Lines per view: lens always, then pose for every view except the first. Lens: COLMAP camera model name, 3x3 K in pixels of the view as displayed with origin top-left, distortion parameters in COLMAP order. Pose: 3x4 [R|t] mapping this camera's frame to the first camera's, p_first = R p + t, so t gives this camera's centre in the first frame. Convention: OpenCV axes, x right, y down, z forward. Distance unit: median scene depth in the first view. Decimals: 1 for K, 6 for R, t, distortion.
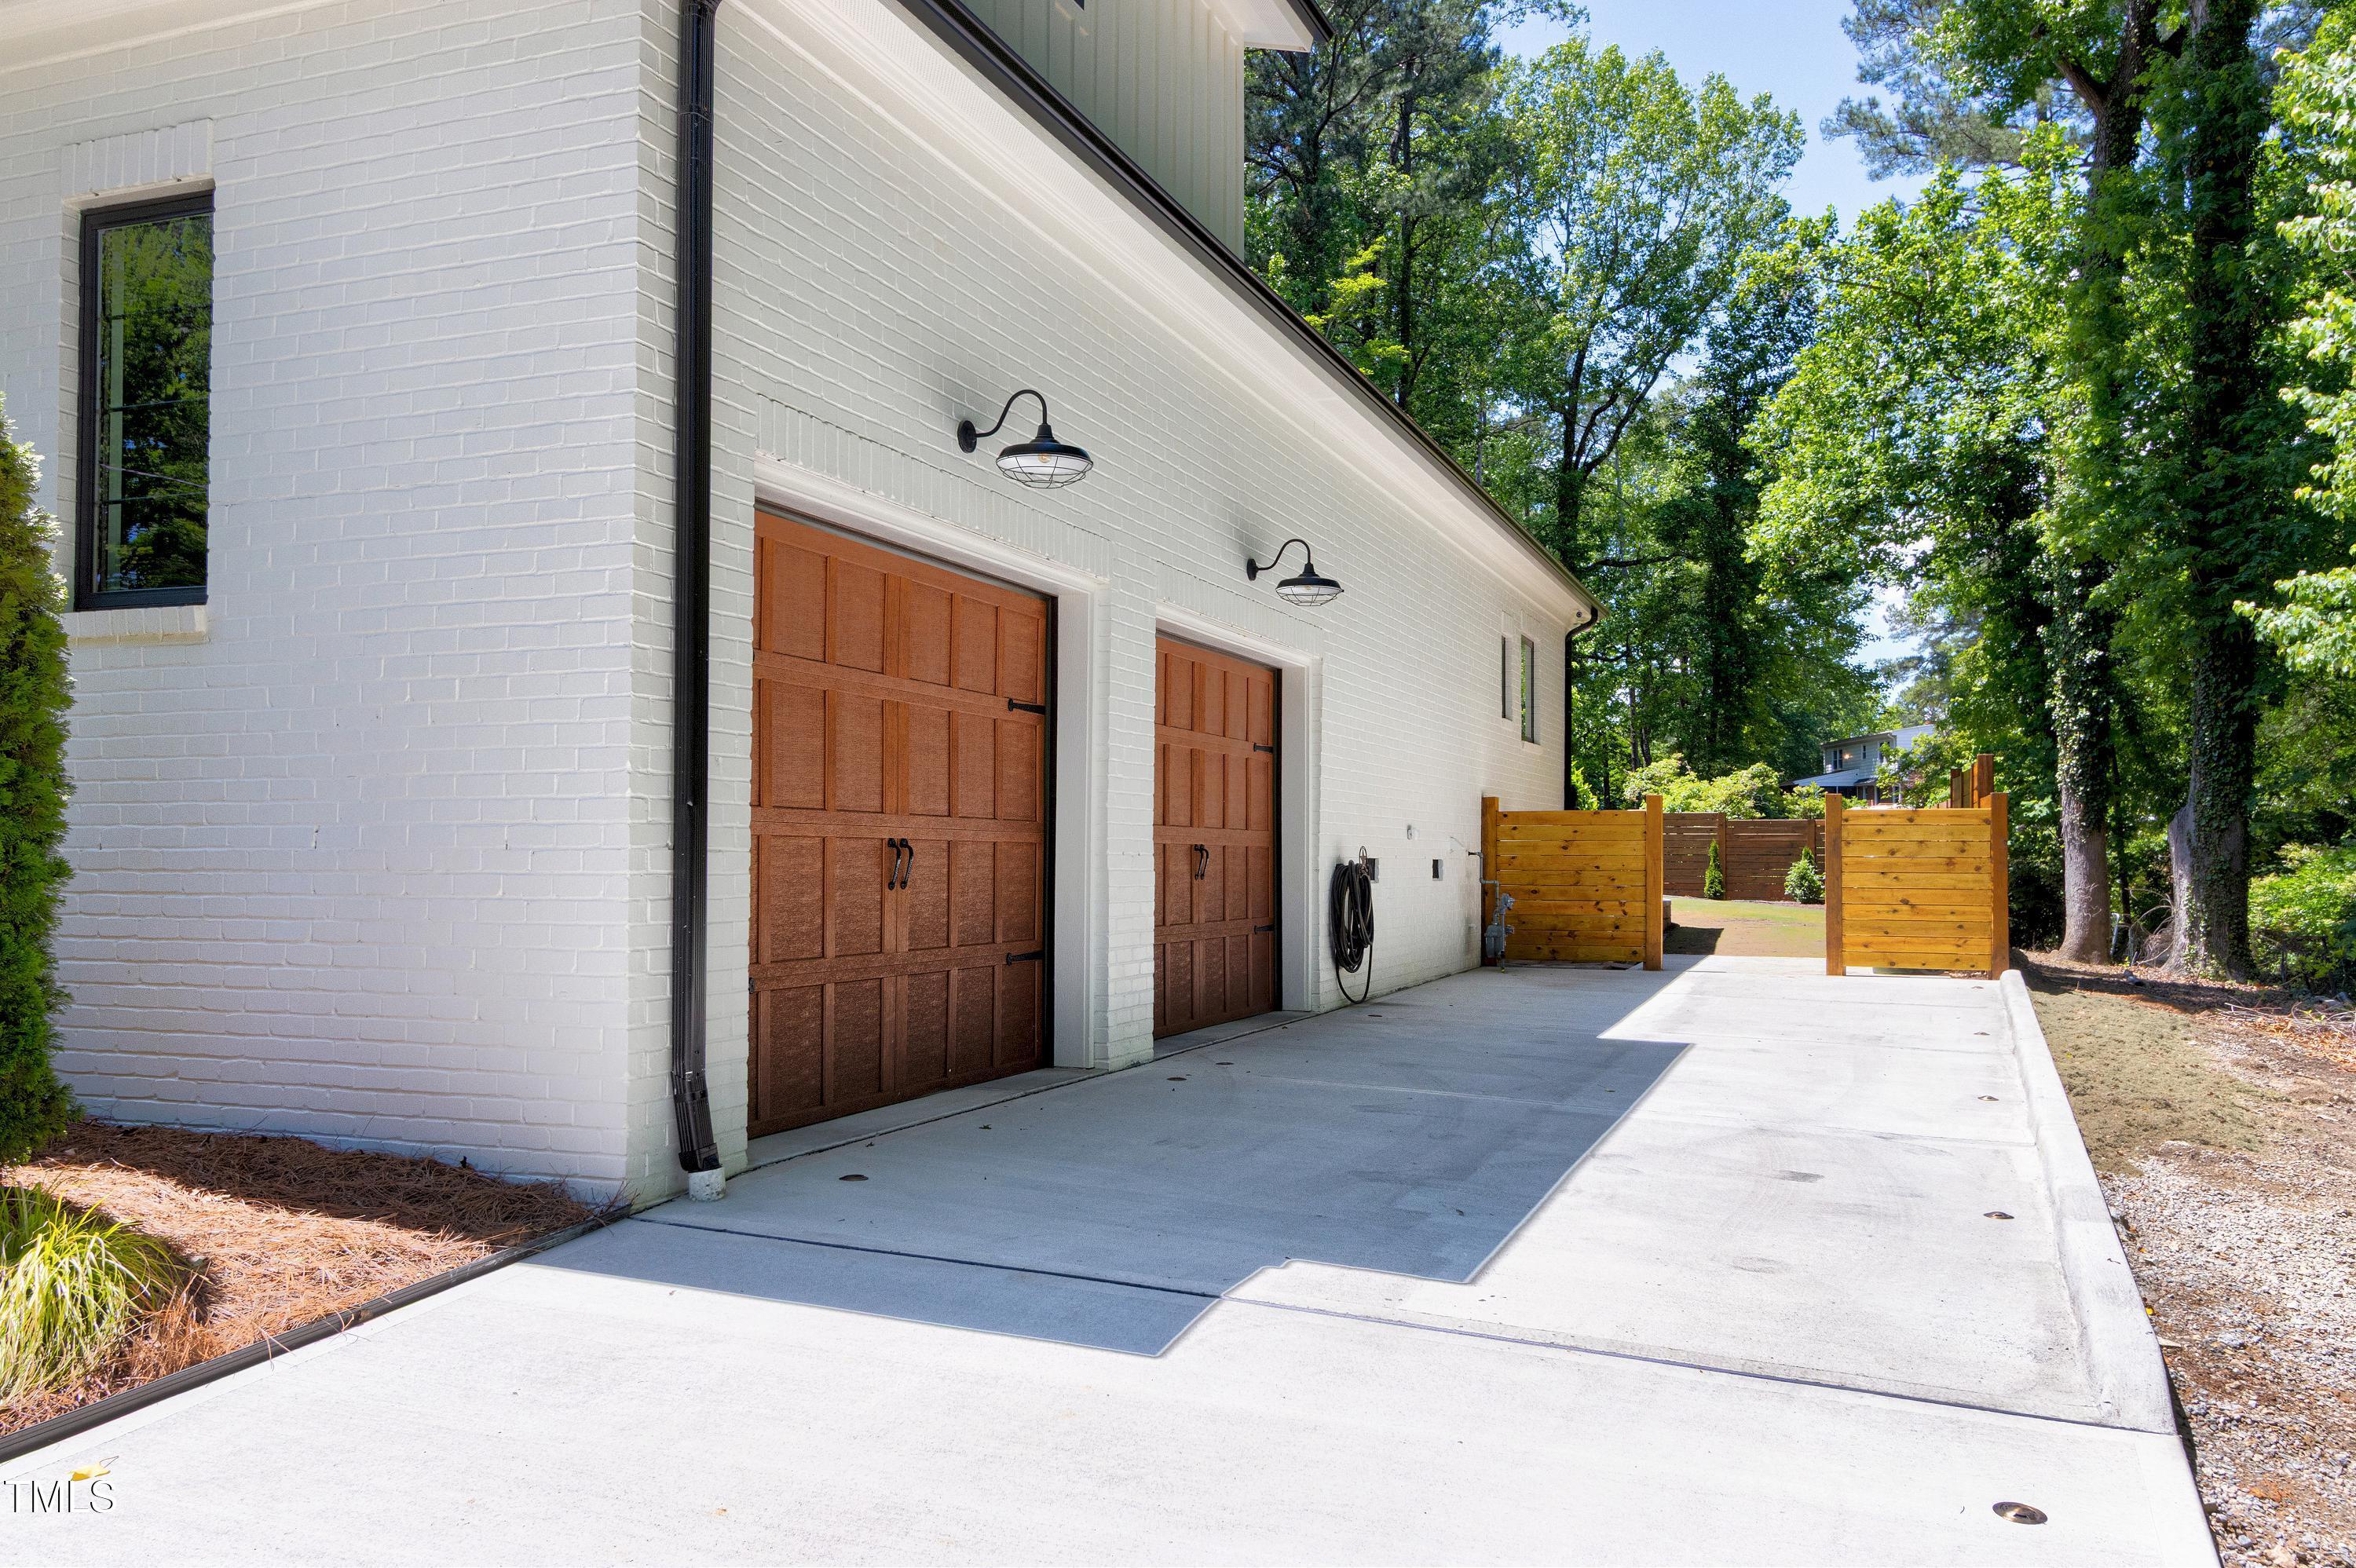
lens RADIAL K [[1772.0, 0, 1179.1], [0, 1772.0, 797.0], [0, 0, 1]] dist [0.043200, -0.010483]
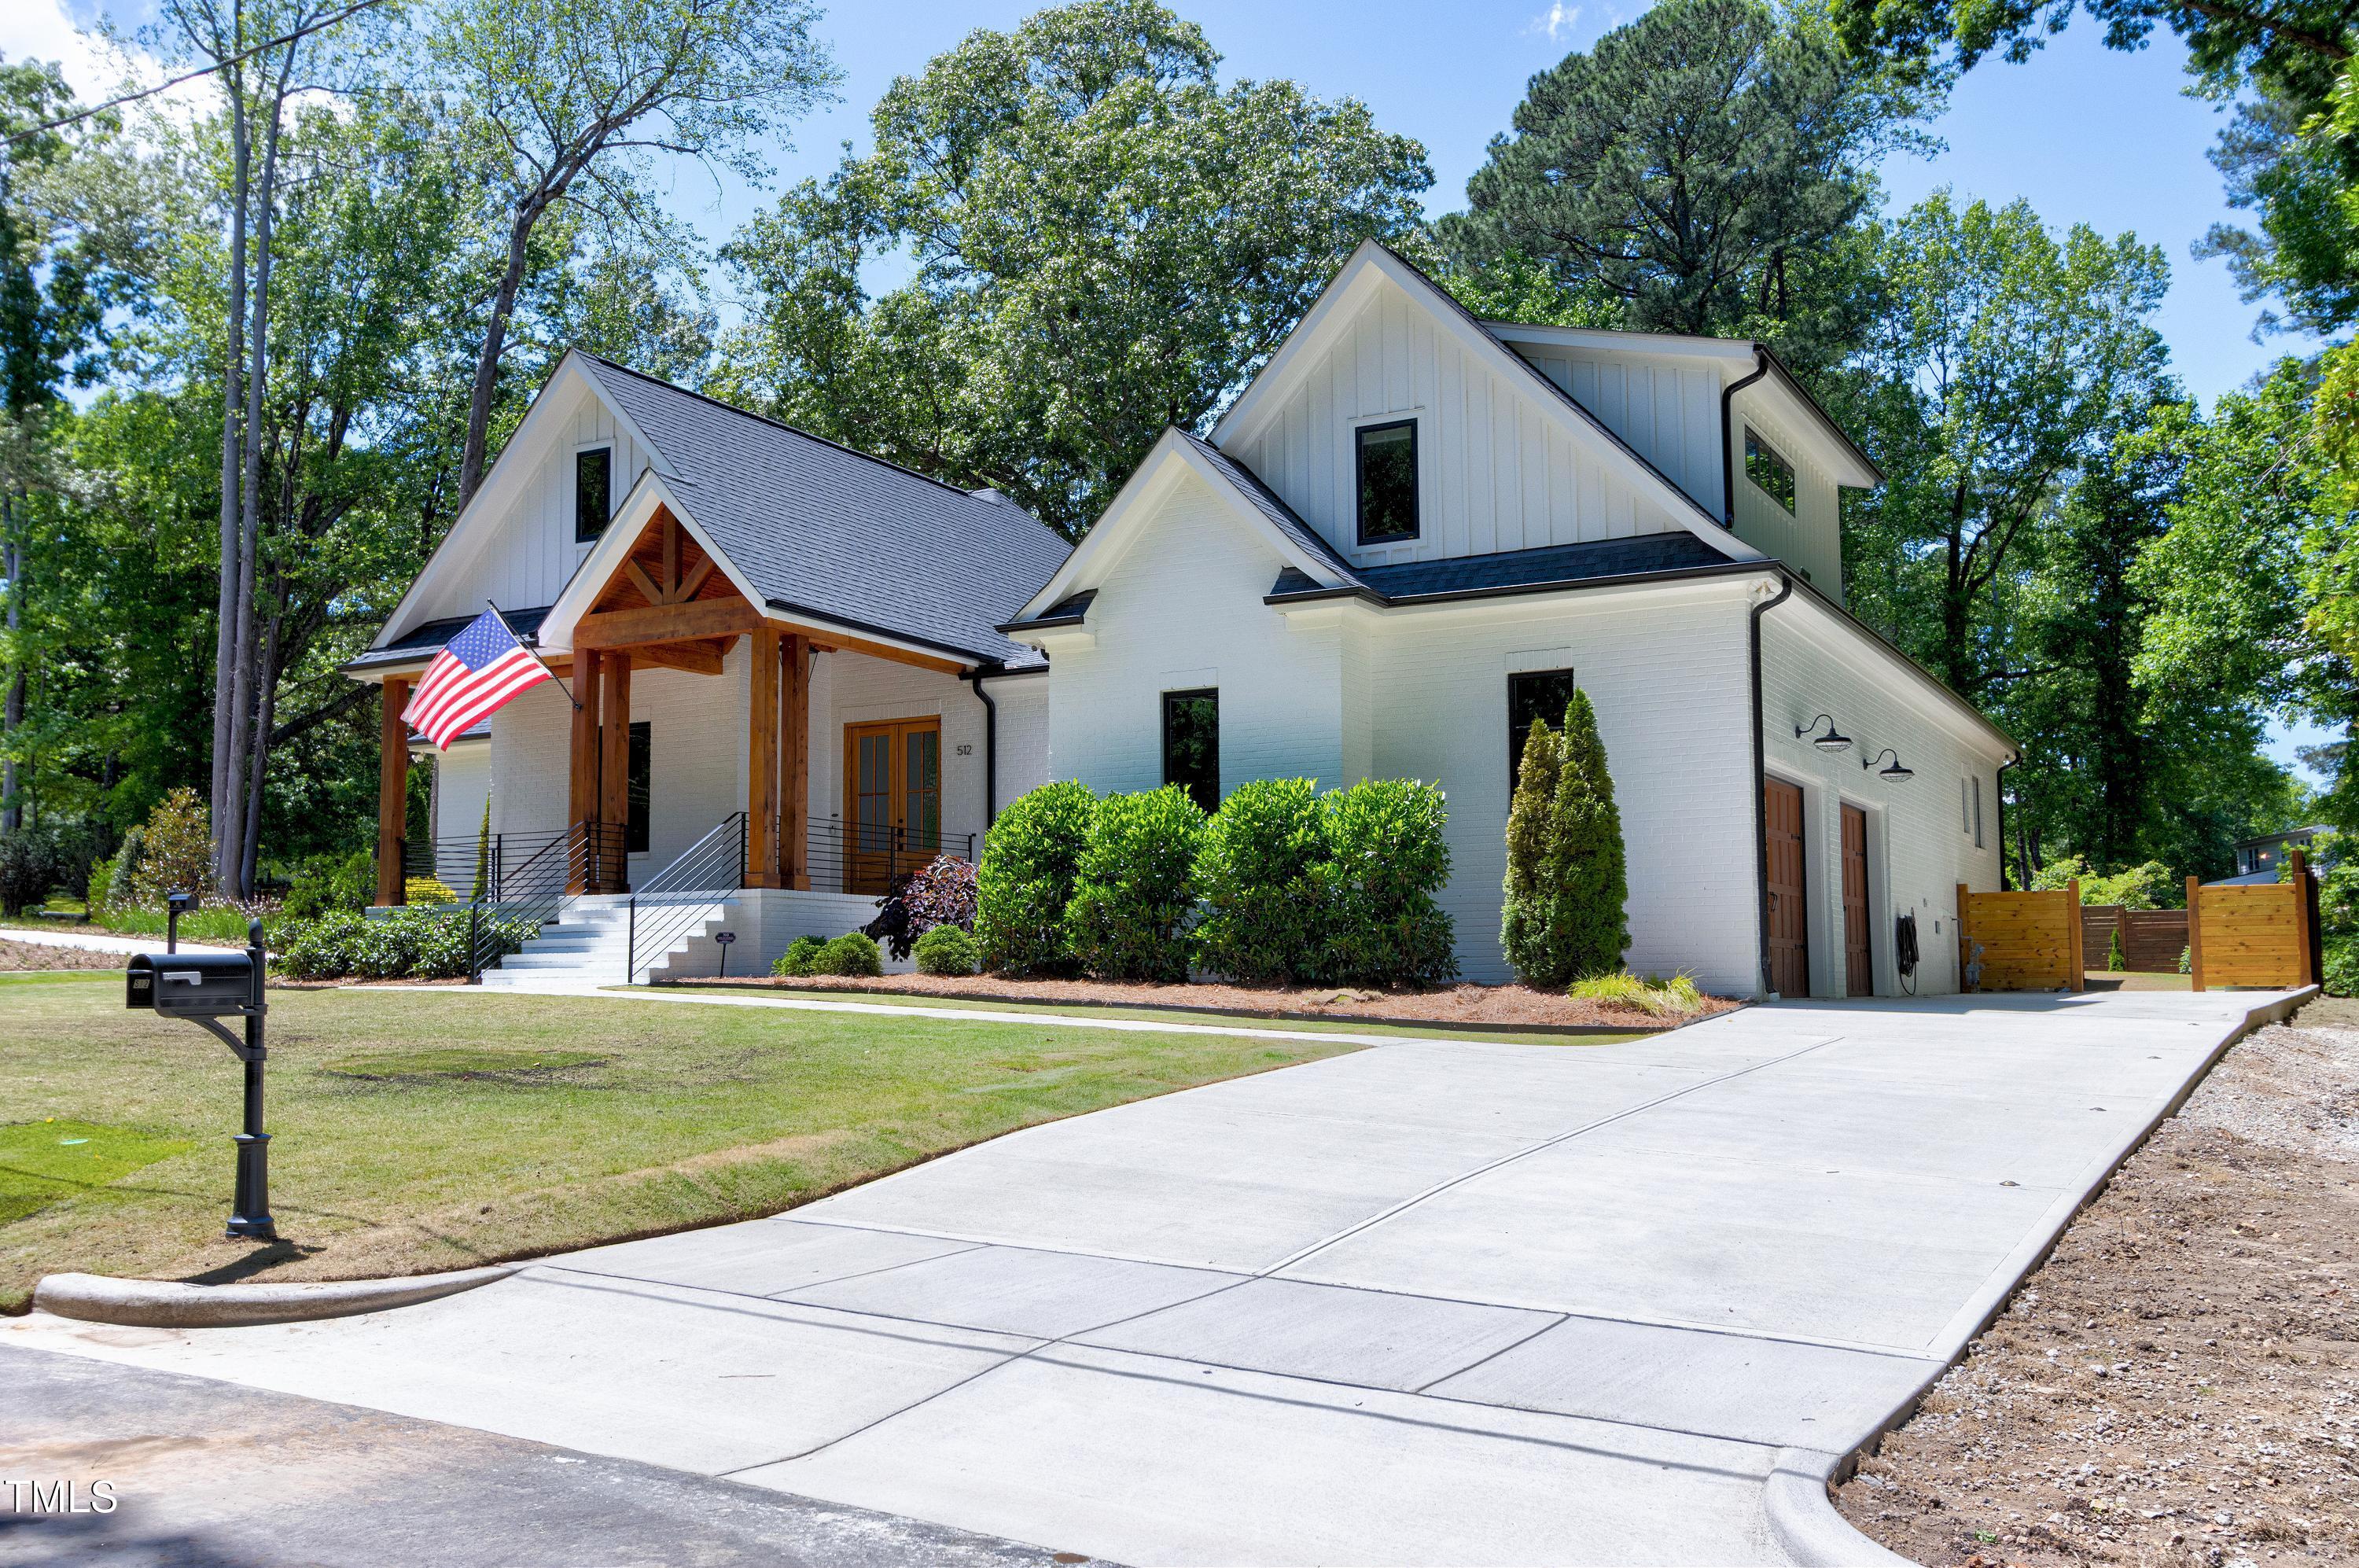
lens RADIAL K [[2116.2, 0, 1171.7], [0, 2116.2, 779.8], [0, 0, 1]] dist [0.000694, 0.072094]
pose [[0.992031, -0.025621, -0.123361, -0.094813], [0.017142, 0.997448, -0.069312, 0.008823], [0.124822, 0.066645, 0.989938, -0.315331]]
